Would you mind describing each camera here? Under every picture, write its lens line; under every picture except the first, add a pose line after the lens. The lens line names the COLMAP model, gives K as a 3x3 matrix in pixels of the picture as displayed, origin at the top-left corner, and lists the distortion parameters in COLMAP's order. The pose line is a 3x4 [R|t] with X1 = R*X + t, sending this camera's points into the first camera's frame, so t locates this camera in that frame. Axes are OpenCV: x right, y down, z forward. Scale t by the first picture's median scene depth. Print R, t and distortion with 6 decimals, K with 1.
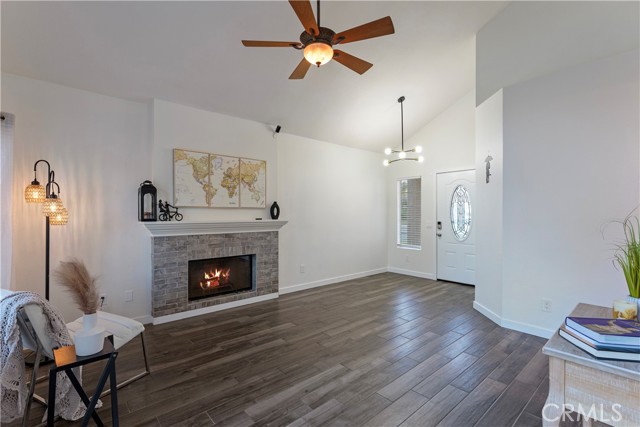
lens RADIAL K [[311.2, 0, 319.0], [0, 311.2, 214.5], [0, 0, 1]] dist [-0.002302, -0.000874]
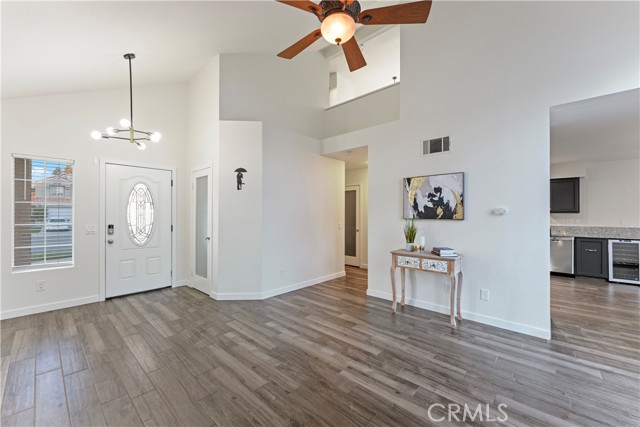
lens RADIAL K [[256.1, 0, 323.3], [0, 256.1, 214.2], [0, 0, 1]] dist [-0.001651, -0.000220]
pose [[-0.150077, 0.001938, 0.988672, -0.589284], [0.002160, 0.999996, -0.001632, -0.004067], [-0.988672, 0.001890, -0.150080, 0.976946]]
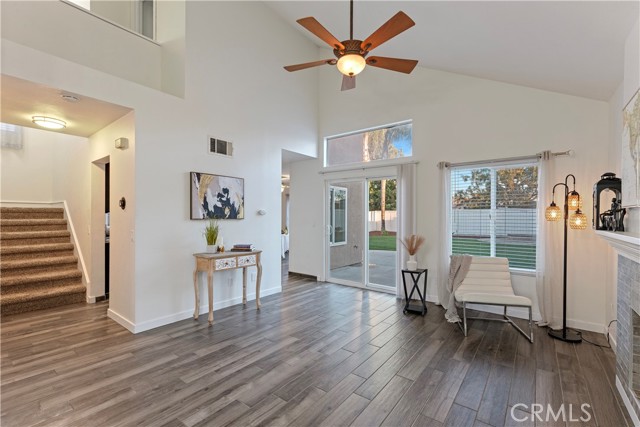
lens RADIAL K [[271.7, 0, 325.2], [0, 271.7, 216.0], [0, 0, 1]] dist [-0.001043, -0.000078]
pose [[-0.976568, -0.007051, -0.215096, 0.237518], [-0.008665, 0.999941, 0.006560, -0.007900], [0.215037, 0.008270, -0.976571, 1.603790]]
